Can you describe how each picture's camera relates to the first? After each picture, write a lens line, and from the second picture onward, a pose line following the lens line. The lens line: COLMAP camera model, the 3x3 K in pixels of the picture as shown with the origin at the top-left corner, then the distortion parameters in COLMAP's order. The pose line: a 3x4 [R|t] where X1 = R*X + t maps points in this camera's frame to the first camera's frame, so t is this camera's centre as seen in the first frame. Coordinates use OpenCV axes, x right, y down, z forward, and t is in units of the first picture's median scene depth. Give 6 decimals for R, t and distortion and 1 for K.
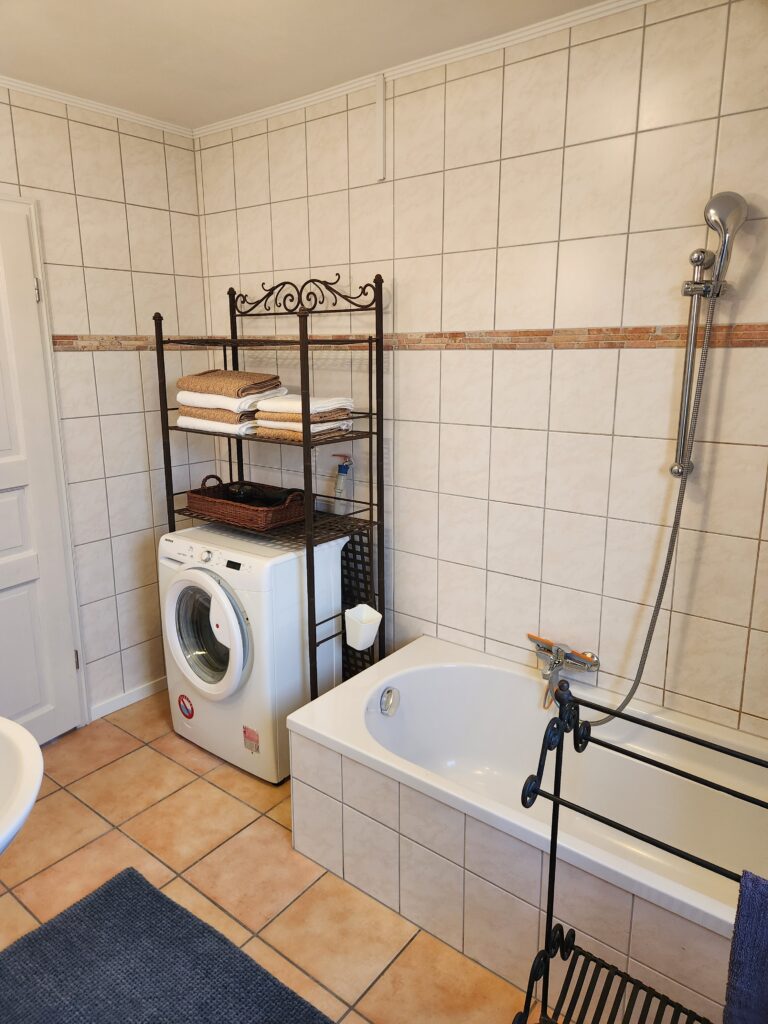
lens RADIAL K [[686.5, 0, 385.8], [0, 686.5, 506.2], [0, 0, 1]] dist [0.078162, -0.076981]
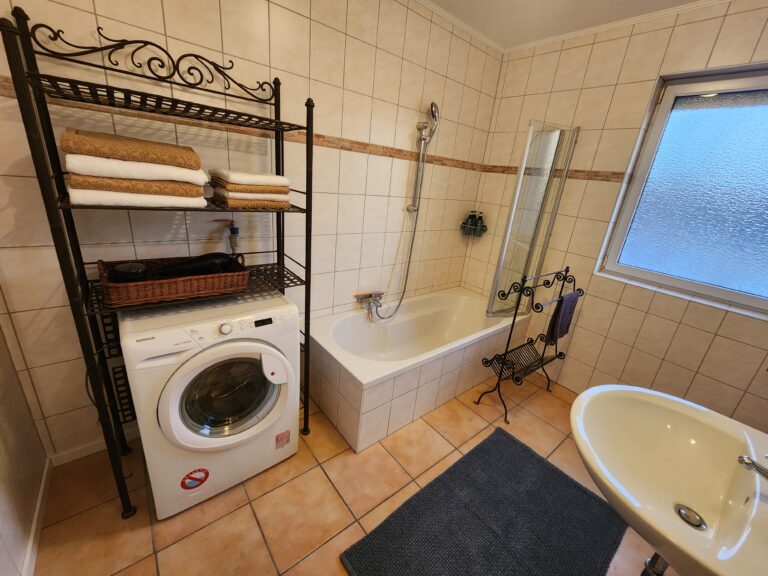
lens RADIAL K [[312.0, 0, 384.0], [0, 312.0, 288.0], [0, 0, 1]] dist [0.000449, 0.000088]
pose [[0.216353, -0.304913, 0.927480, -0.637637], [0.119807, 0.951092, 0.284728, -0.093936], [-0.968936, 0.049517, 0.242302, 0.661441]]
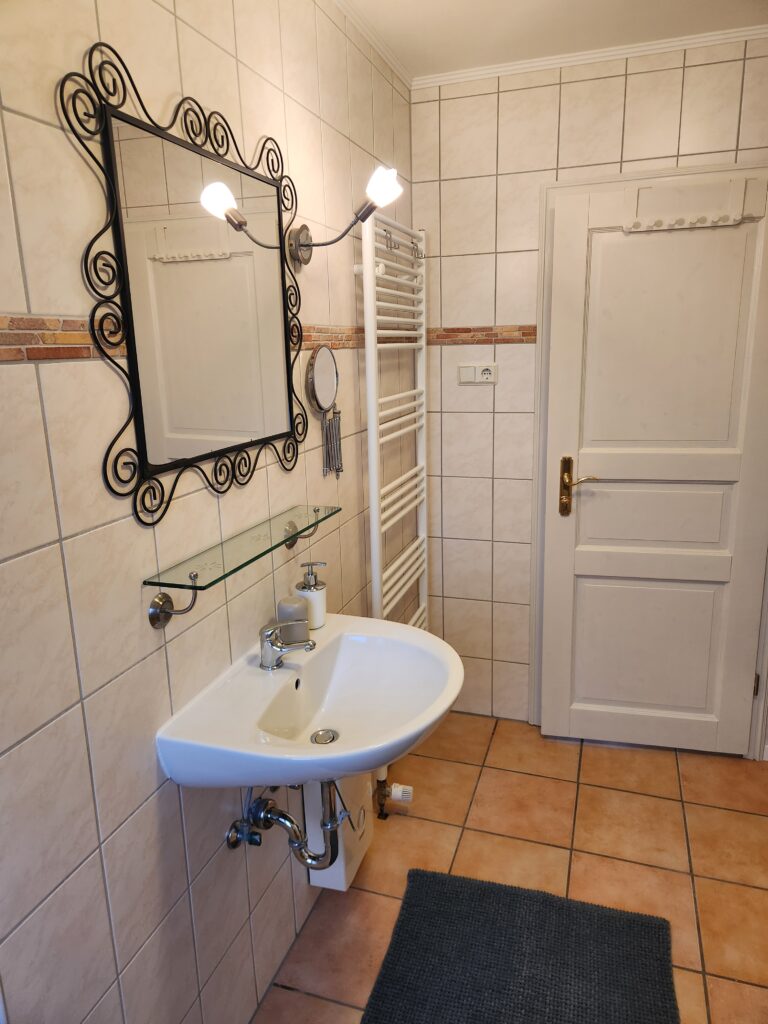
lens RADIAL K [[706.6, 0, 387.0], [0, 706.6, 508.1], [0, 0, 1]] dist [0.055321, -0.001586]
pose [[0.343610, 0.210126, -0.915303, 0.212934], [-0.189045, 0.970171, 0.151754, -0.054468], [0.919888, 0.120890, 0.373084, 0.233941]]
